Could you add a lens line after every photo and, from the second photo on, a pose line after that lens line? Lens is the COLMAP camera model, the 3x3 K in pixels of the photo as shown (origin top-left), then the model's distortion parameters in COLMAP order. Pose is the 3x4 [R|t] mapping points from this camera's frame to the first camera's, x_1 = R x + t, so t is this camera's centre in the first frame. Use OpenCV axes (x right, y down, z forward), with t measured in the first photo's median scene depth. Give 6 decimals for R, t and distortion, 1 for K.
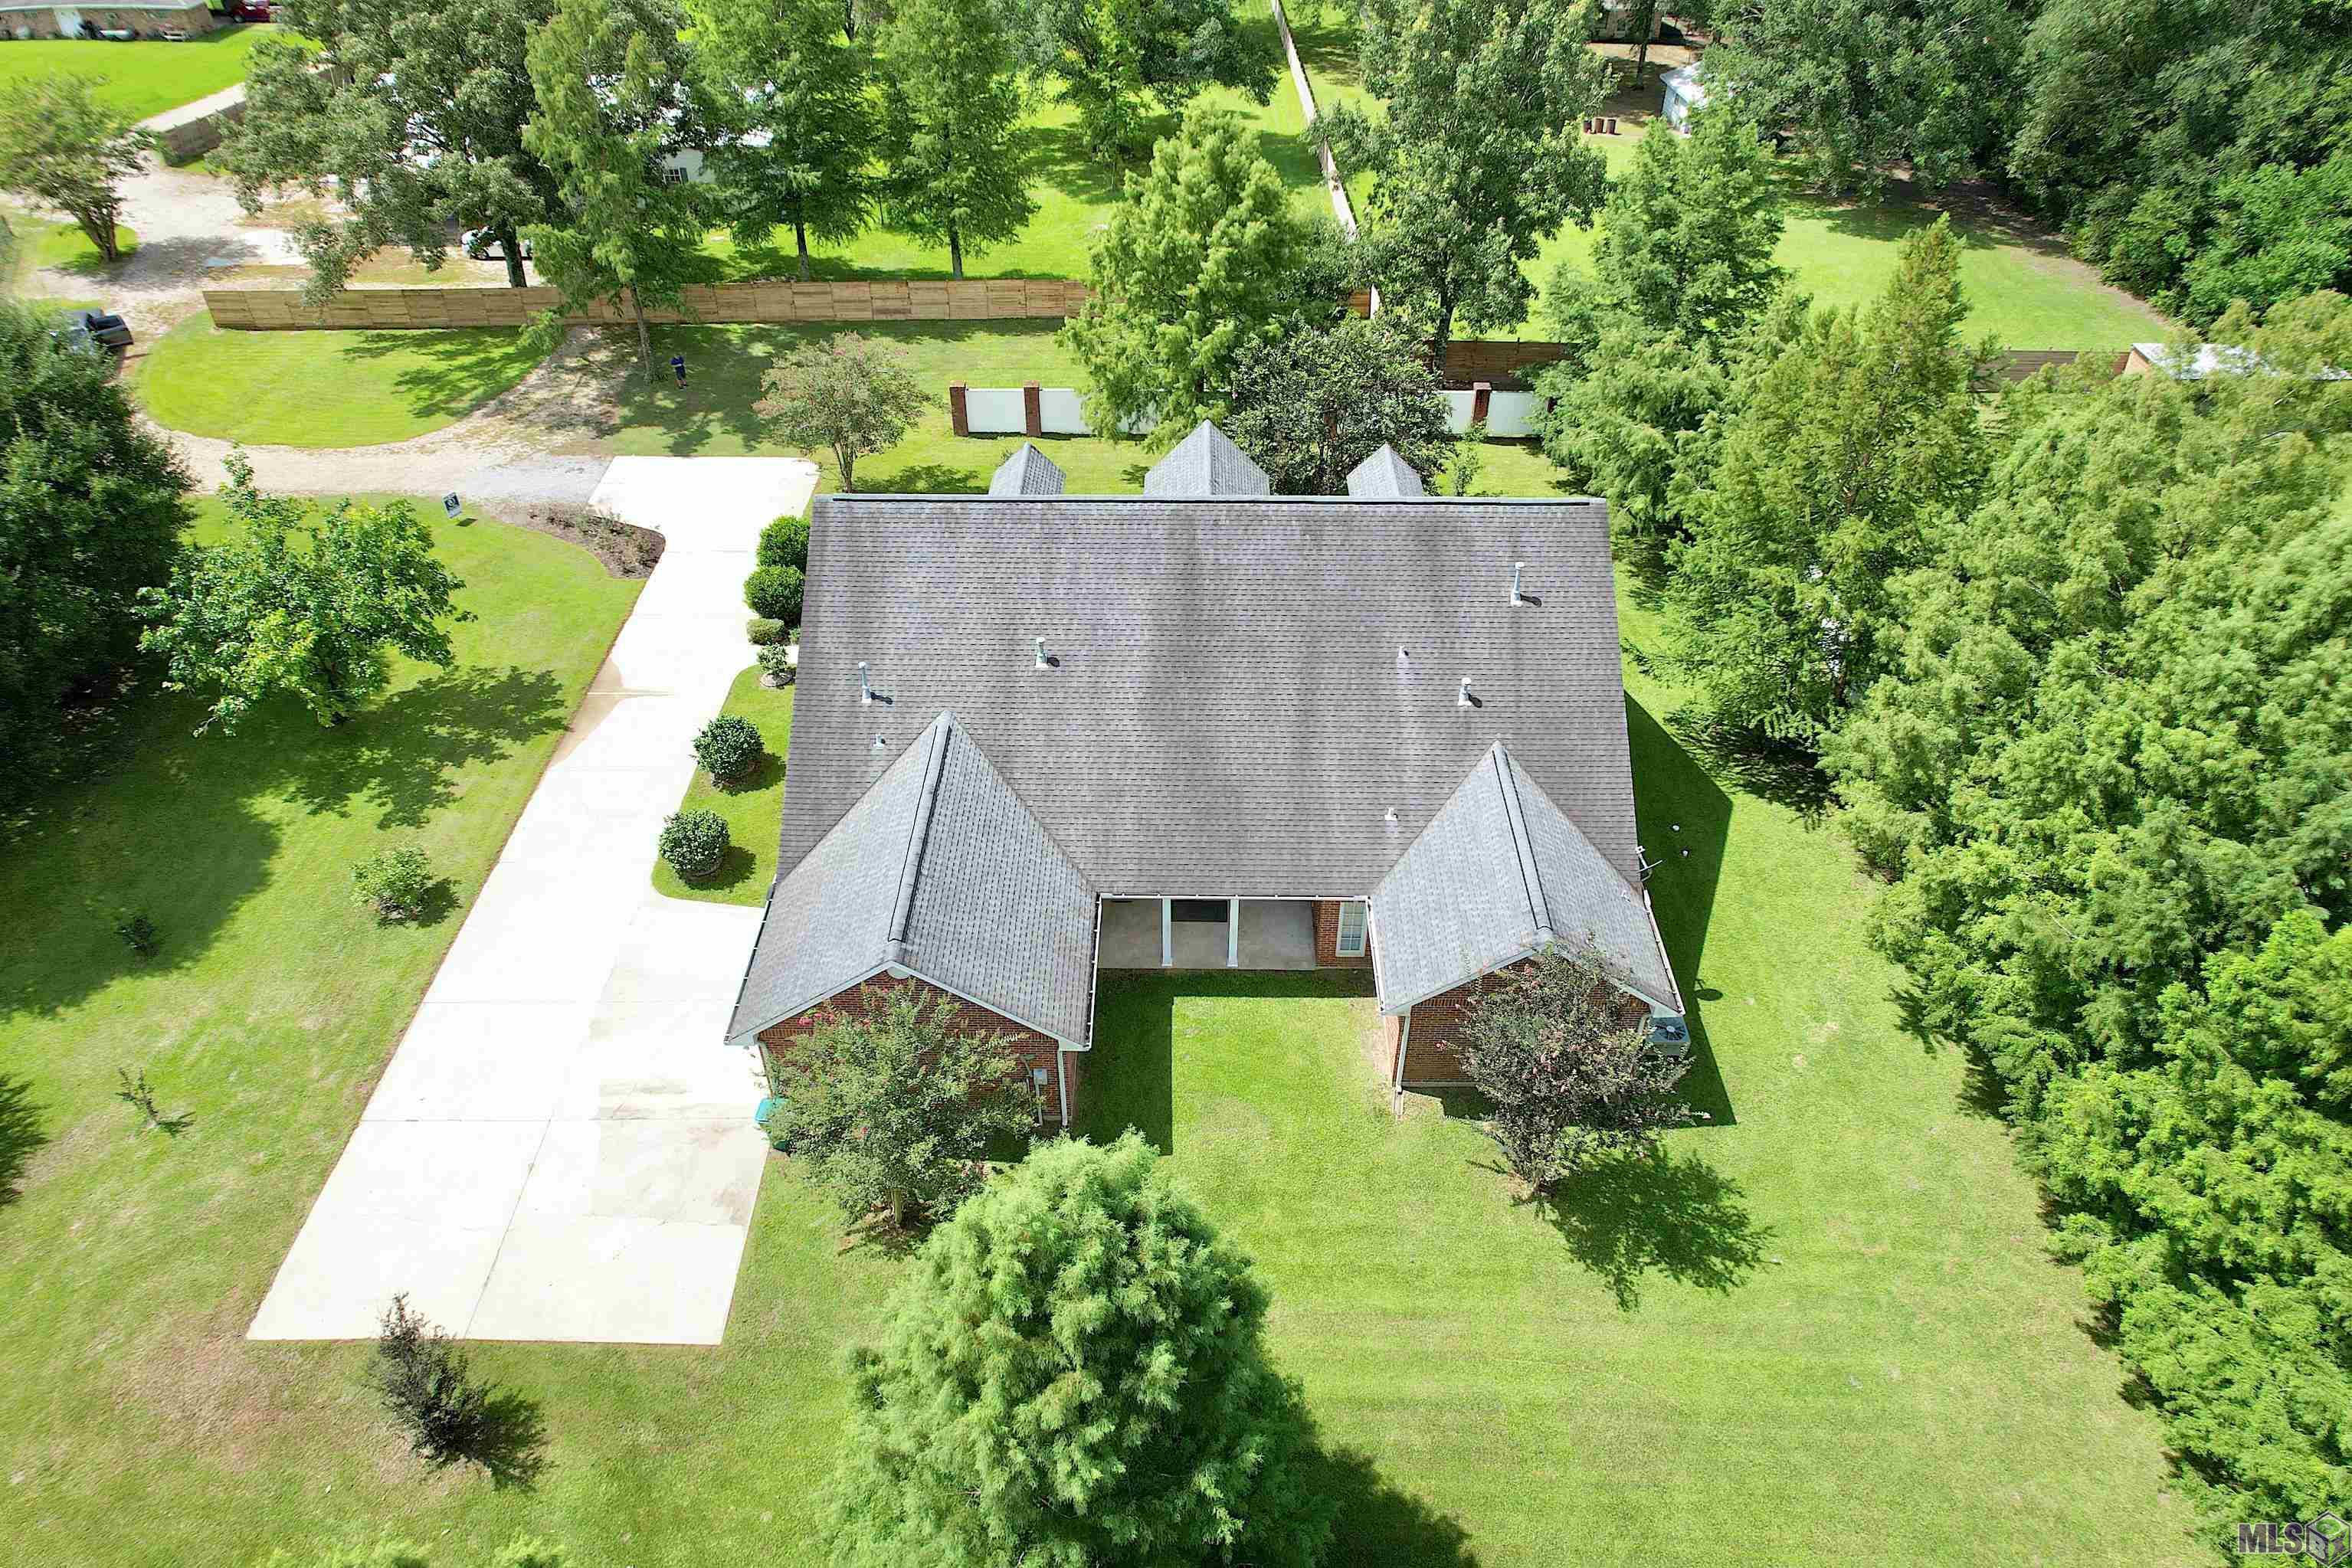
lens RADIAL K [[1467.4, 0, 1192.5], [0, 1467.4, 792.5], [0, 0, 1]] dist [-0.045196, 0.019862]
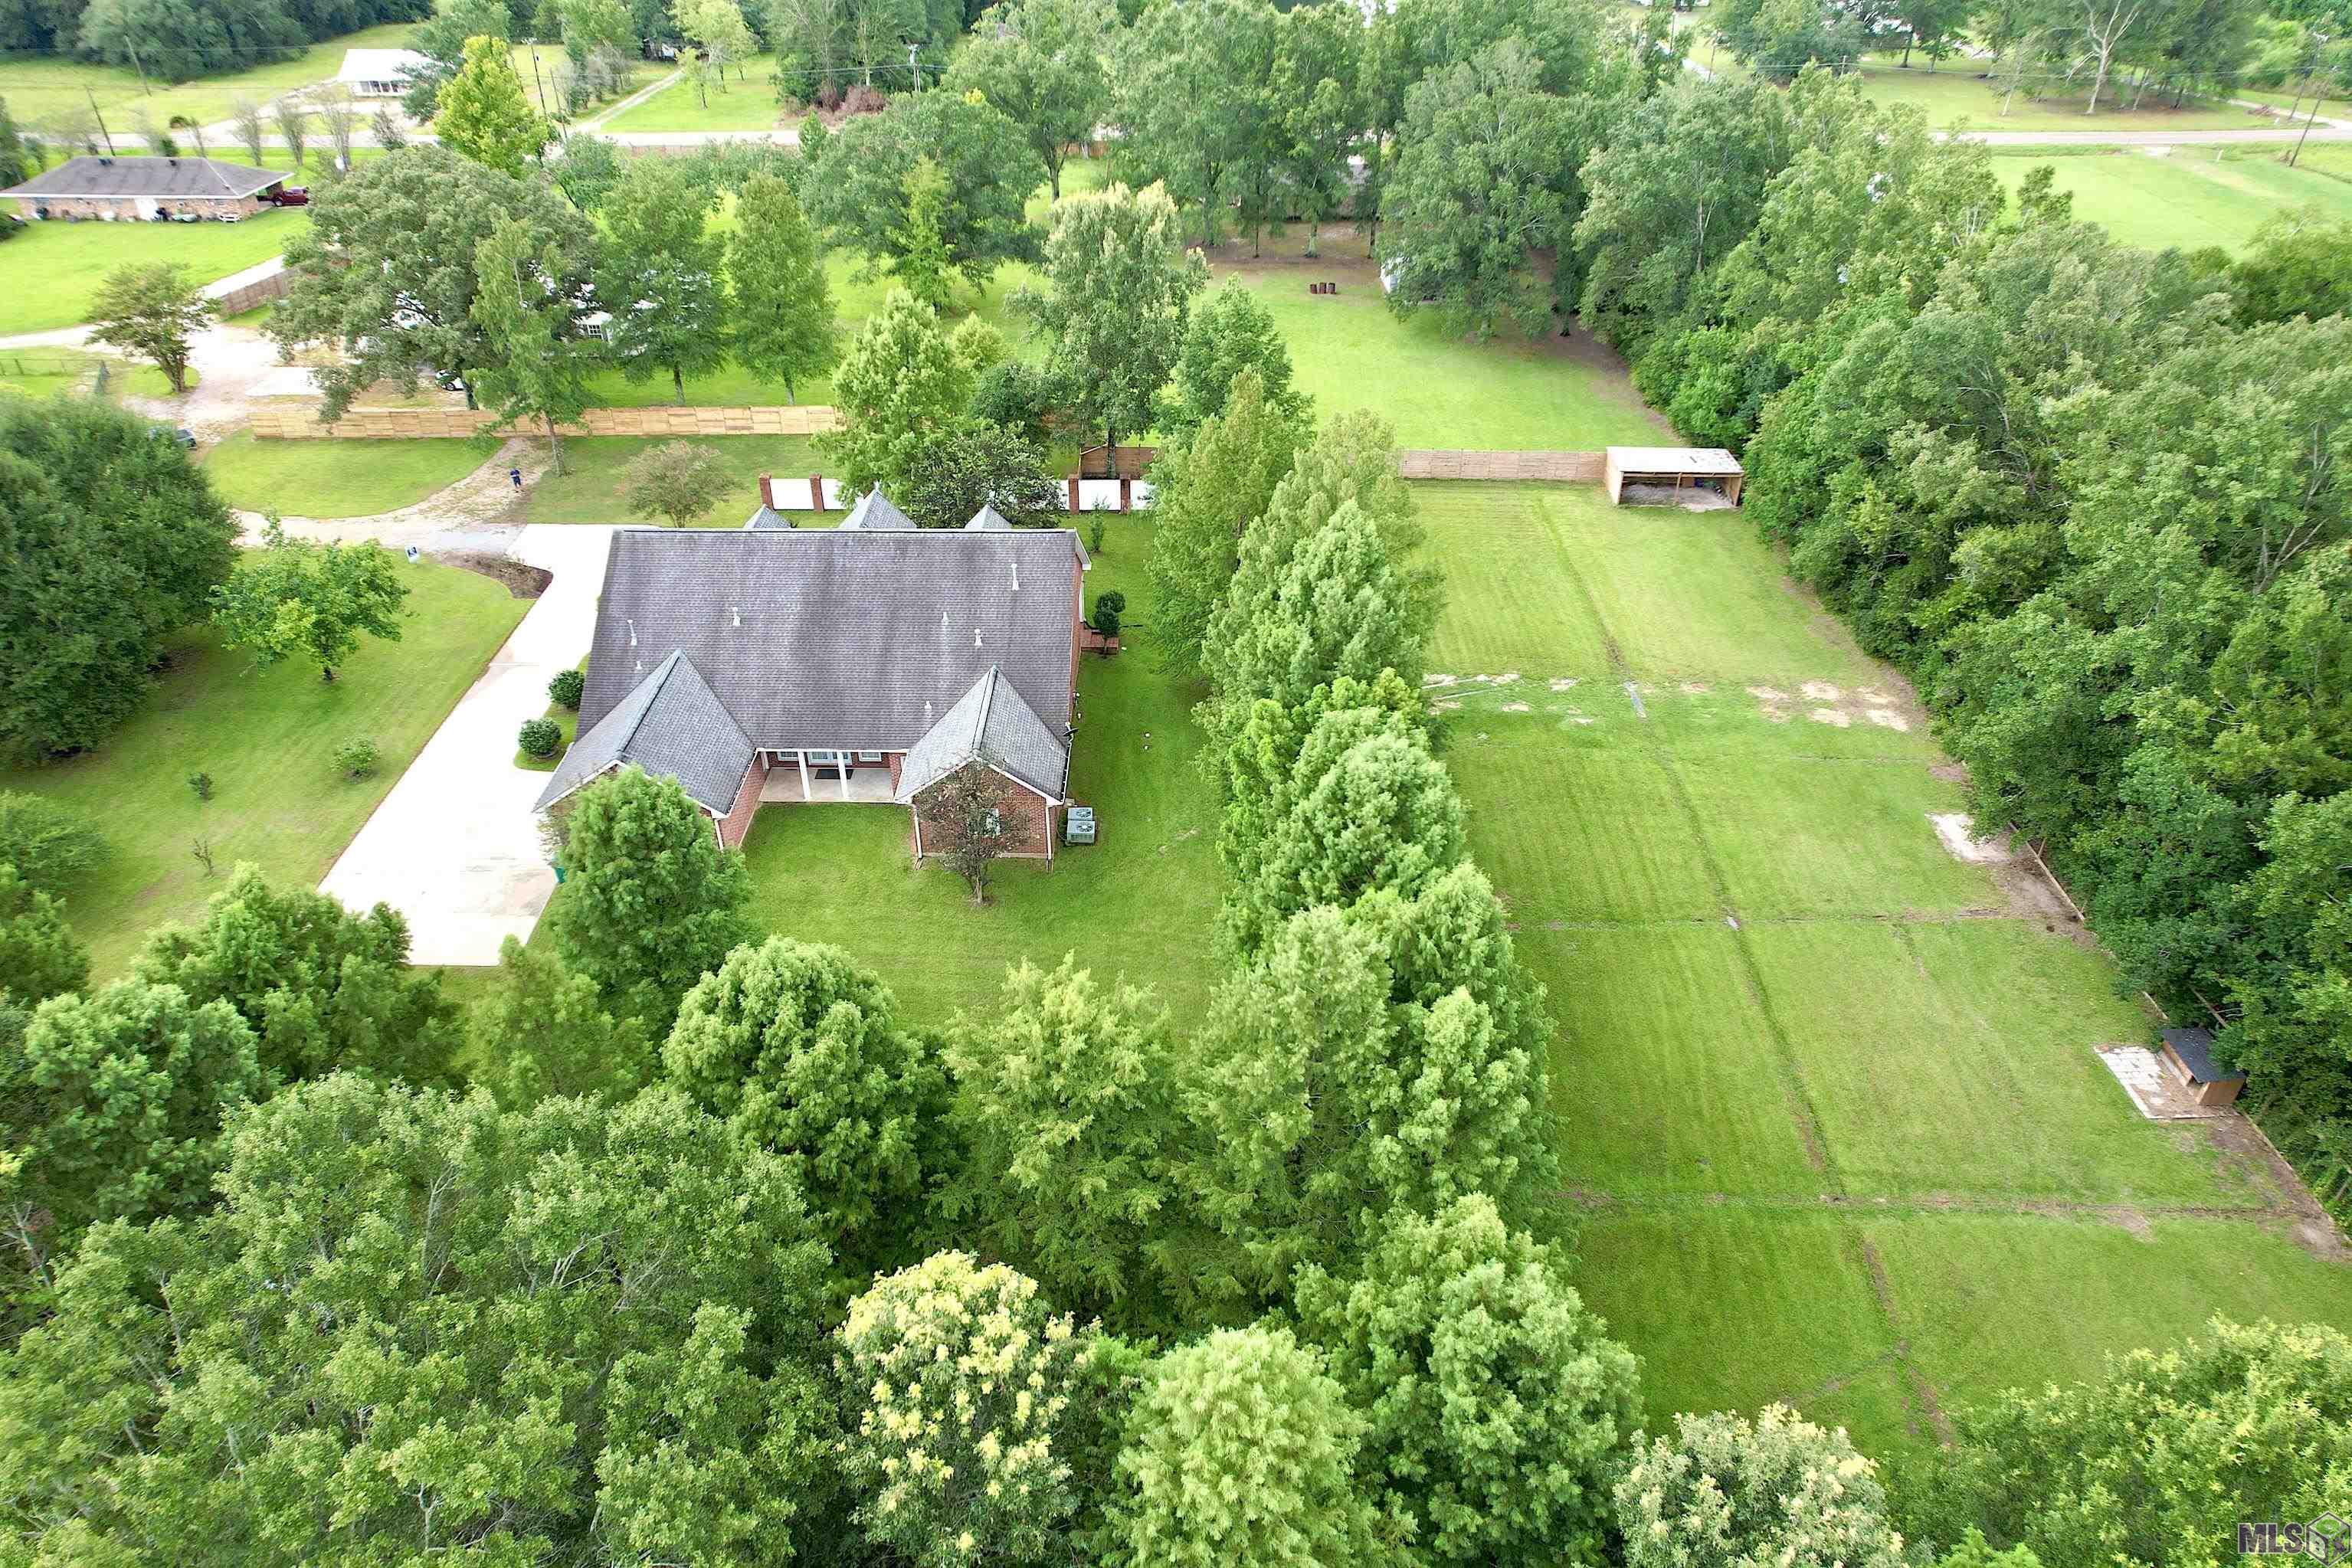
lens RADIAL K [[1467.4, 0, 1157.8], [0, 1467.4, 777.5], [0, 0, 1]] dist [-0.045196, 0.019862]
pose [[0.999935, 0.002183, -0.011158, 0.271387], [-0.003172, 0.995990, -0.089404, 0.161508], [0.010918, 0.089433, 0.995933, -0.451491]]
